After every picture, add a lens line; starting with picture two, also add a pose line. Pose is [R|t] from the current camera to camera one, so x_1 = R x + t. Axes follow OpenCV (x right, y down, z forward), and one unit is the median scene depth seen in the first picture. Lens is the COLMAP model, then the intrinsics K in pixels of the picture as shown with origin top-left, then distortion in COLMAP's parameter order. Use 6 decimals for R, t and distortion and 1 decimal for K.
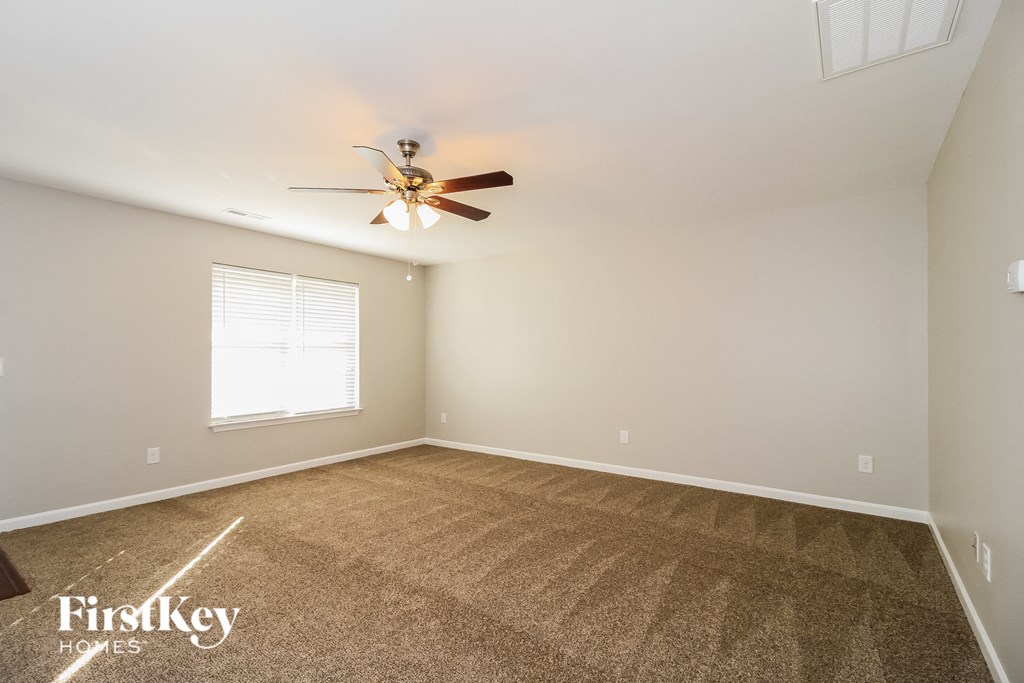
lens RADIAL K [[455.8, 0, 510.5], [0, 455.8, 357.1], [0, 0, 1]] dist [-0.001195, -0.000256]
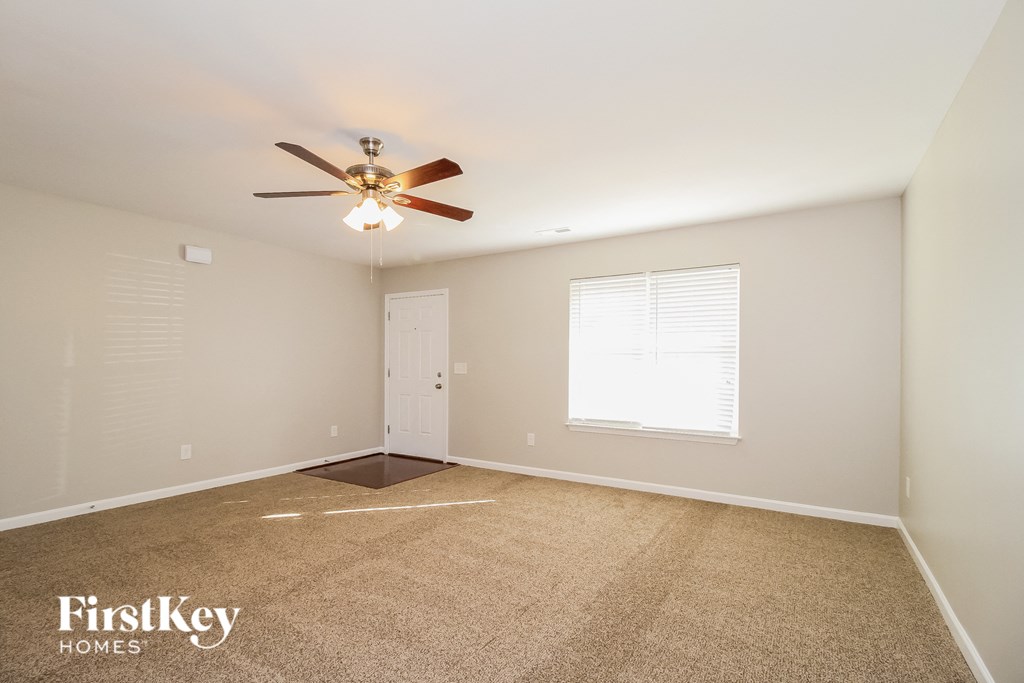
lens RADIAL K [[470.4, 0, 512.7], [0, 470.4, 366.0], [0, 0, 1]] dist [0.001453, 0.000252]
pose [[0.076839, 0.010685, -0.996986, 0.476990], [-0.007312, 0.999922, 0.010153, -0.004610], [0.997017, 0.006510, 0.076911, 0.739911]]
